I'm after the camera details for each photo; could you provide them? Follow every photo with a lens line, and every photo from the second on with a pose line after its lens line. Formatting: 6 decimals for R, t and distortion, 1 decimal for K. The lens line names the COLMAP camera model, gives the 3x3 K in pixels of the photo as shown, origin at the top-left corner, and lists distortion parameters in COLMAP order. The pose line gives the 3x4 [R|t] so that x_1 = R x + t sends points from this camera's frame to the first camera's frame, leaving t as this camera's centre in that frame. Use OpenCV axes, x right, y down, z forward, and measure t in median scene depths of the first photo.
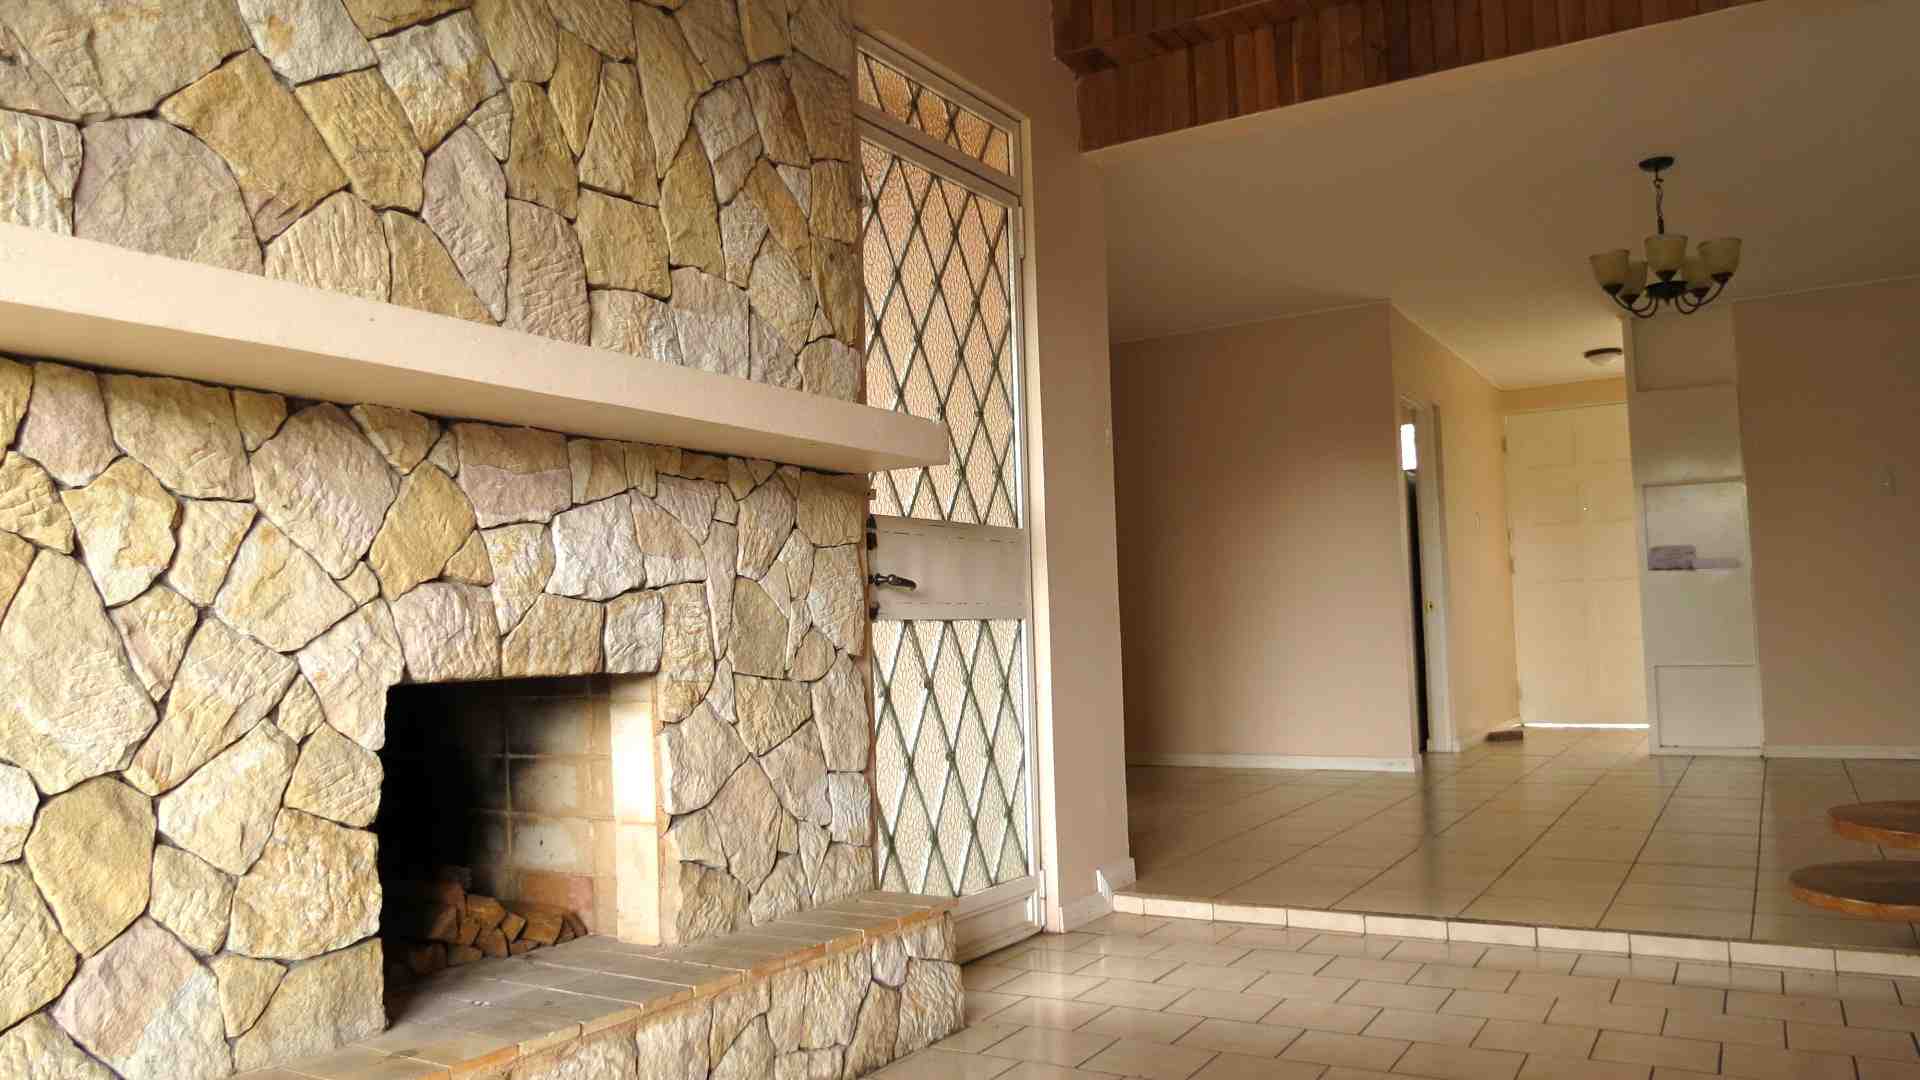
lens RADIAL K [[1368.7, 0, 960.0], [0, 1368.7, 540.0], [0, 0, 1]] dist [-0.029007, 0.016678]
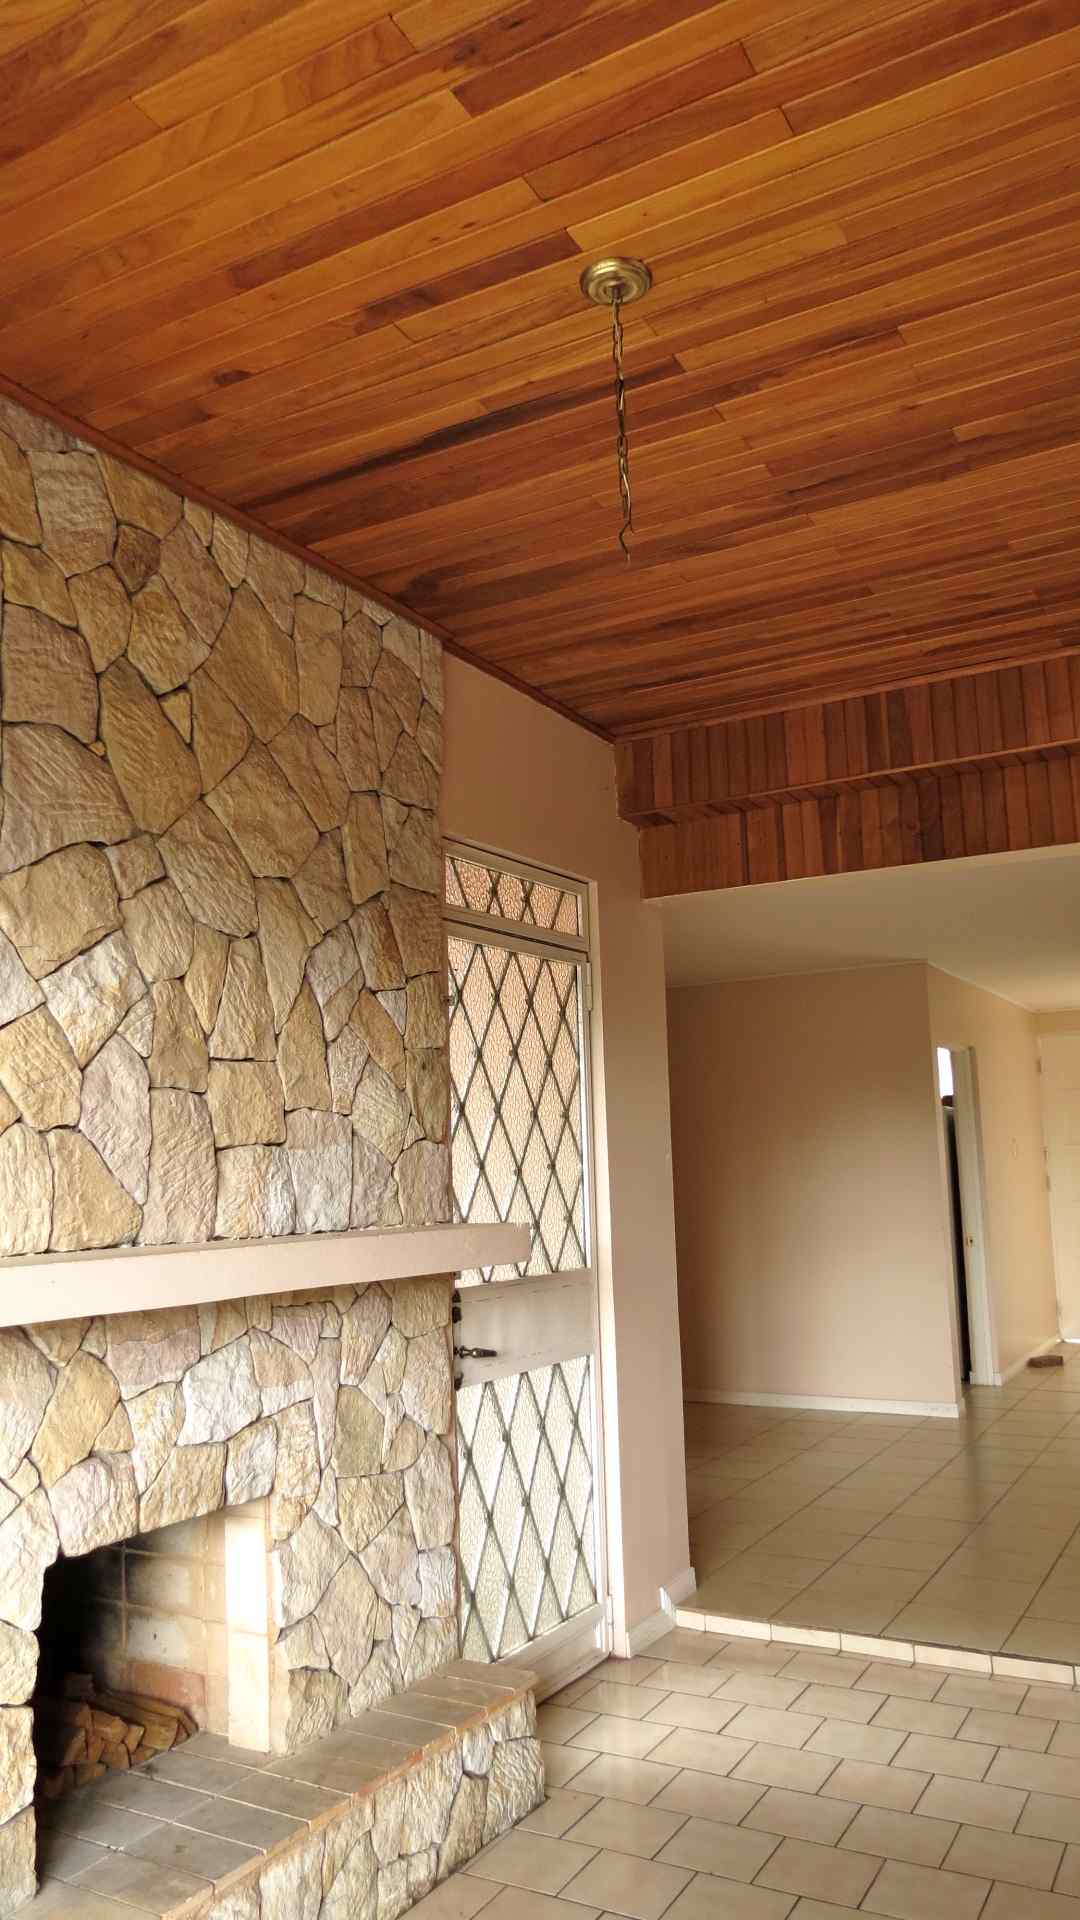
lens RADIAL K [[1368.7, 0, 530.3], [0, 1368.7, 970.6], [0, 0, 1]] dist [-0.029007, 0.016678]
pose [[0.999772, 0.004312, 0.020899, -0.035287], [-0.002728, 0.997162, -0.075232, -0.224389], [-0.021164, 0.075157, 0.996947, -0.117676]]
